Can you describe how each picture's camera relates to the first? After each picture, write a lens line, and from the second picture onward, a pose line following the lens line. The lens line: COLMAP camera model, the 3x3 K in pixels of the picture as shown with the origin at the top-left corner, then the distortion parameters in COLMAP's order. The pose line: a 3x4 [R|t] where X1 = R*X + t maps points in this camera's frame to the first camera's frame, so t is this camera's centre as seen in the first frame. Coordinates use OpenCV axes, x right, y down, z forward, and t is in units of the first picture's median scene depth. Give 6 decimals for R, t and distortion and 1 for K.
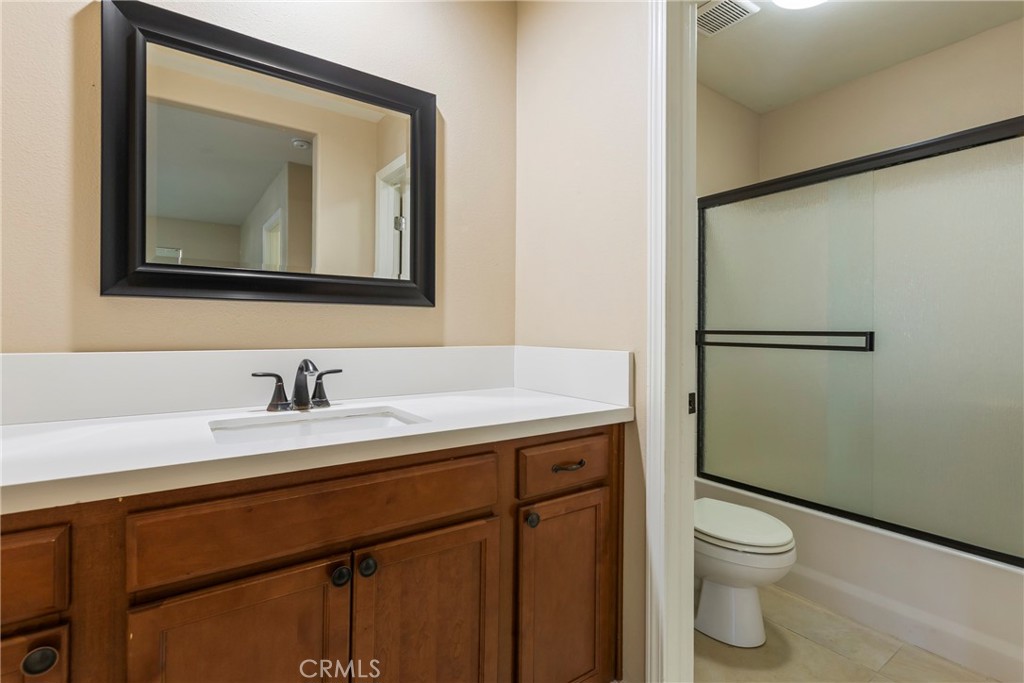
lens RADIAL K [[491.3, 0, 510.3], [0, 491.3, 331.8], [0, 0, 1]] dist [-0.003902, 0.002020]
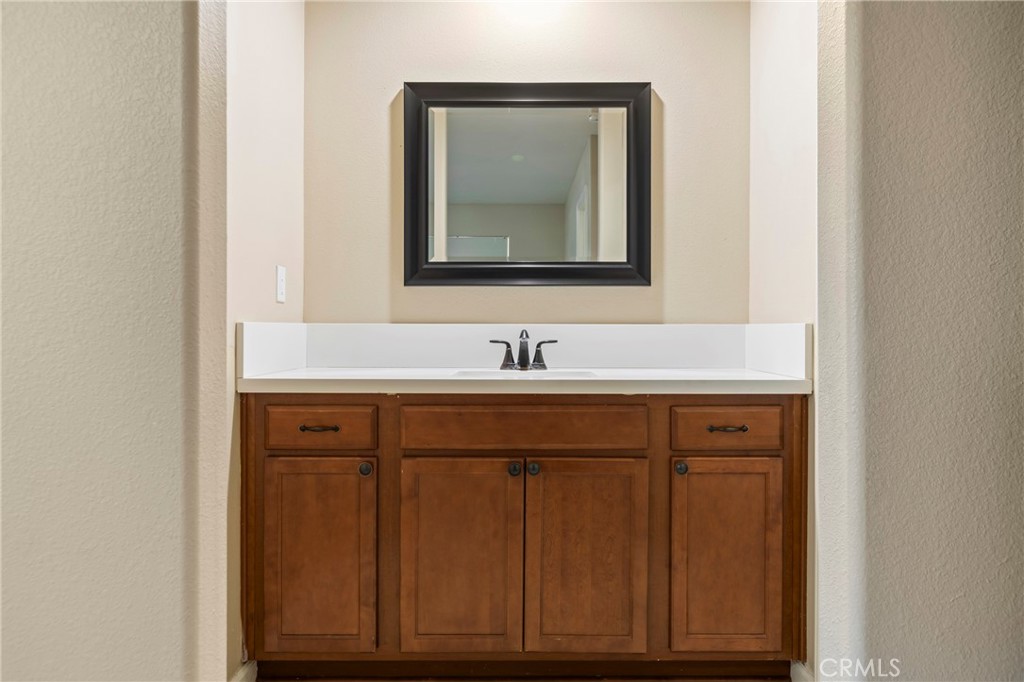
lens RADIAL K [[717.8, 0, 513.4], [0, 717.8, 337.0], [0, 0, 1]] dist [-0.001050, -0.001077]
pose [[0.812803, 0.001725, -0.582536, 0.656714], [0.003780, 0.999959, 0.008235, 0.059625], [0.582527, -0.008895, 0.812763, -0.543574]]
